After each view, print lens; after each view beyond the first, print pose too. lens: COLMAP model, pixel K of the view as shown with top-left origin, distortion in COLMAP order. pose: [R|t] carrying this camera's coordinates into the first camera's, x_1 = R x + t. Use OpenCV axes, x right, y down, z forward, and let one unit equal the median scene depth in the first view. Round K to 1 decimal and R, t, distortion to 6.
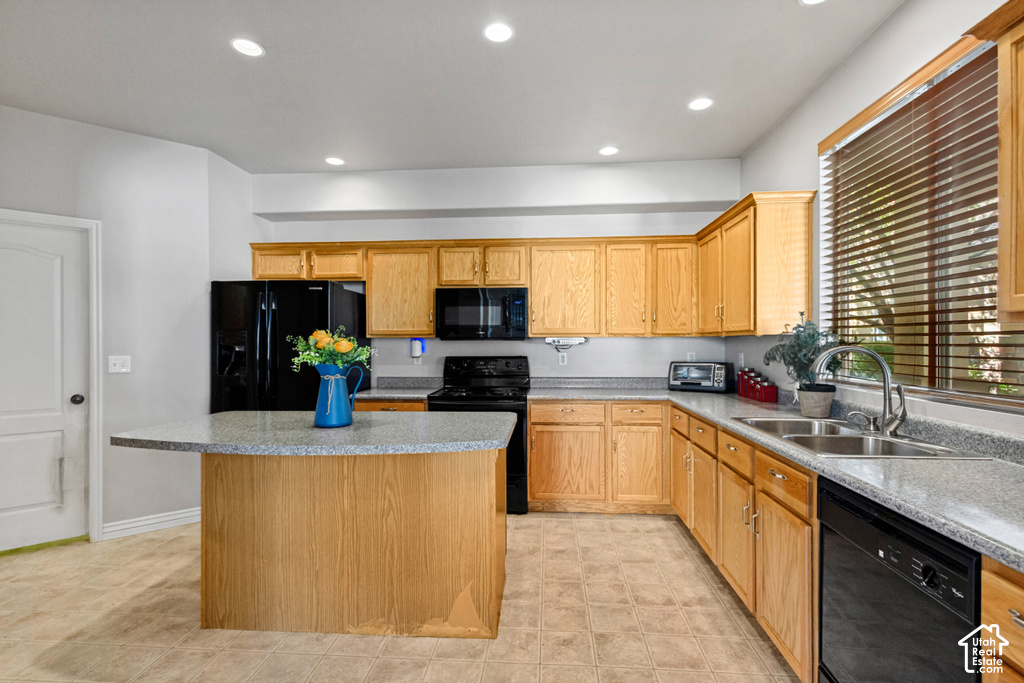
lens RADIAL K [[467.8, 0, 512.0], [0, 467.8, 341.5], [0, 0, 1]] dist [0.000723, 0.000125]
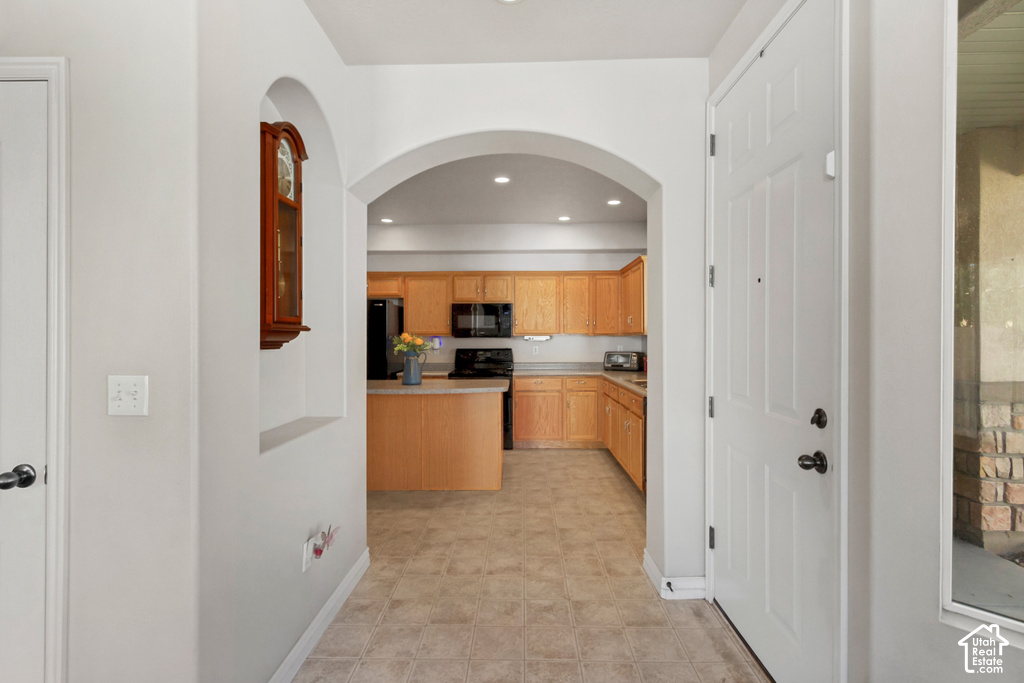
lens RADIAL K [[480.1, 0, 512.0], [0, 480.1, 341.5], [0, 0, 1]] dist [0.000660, 0.000001]
pose [[0.998420, -0.000139, 0.056194, -0.056631], [-0.000236, 0.999978, 0.006672, -0.001289], [-0.056193, -0.006675, 0.998398, -0.567926]]
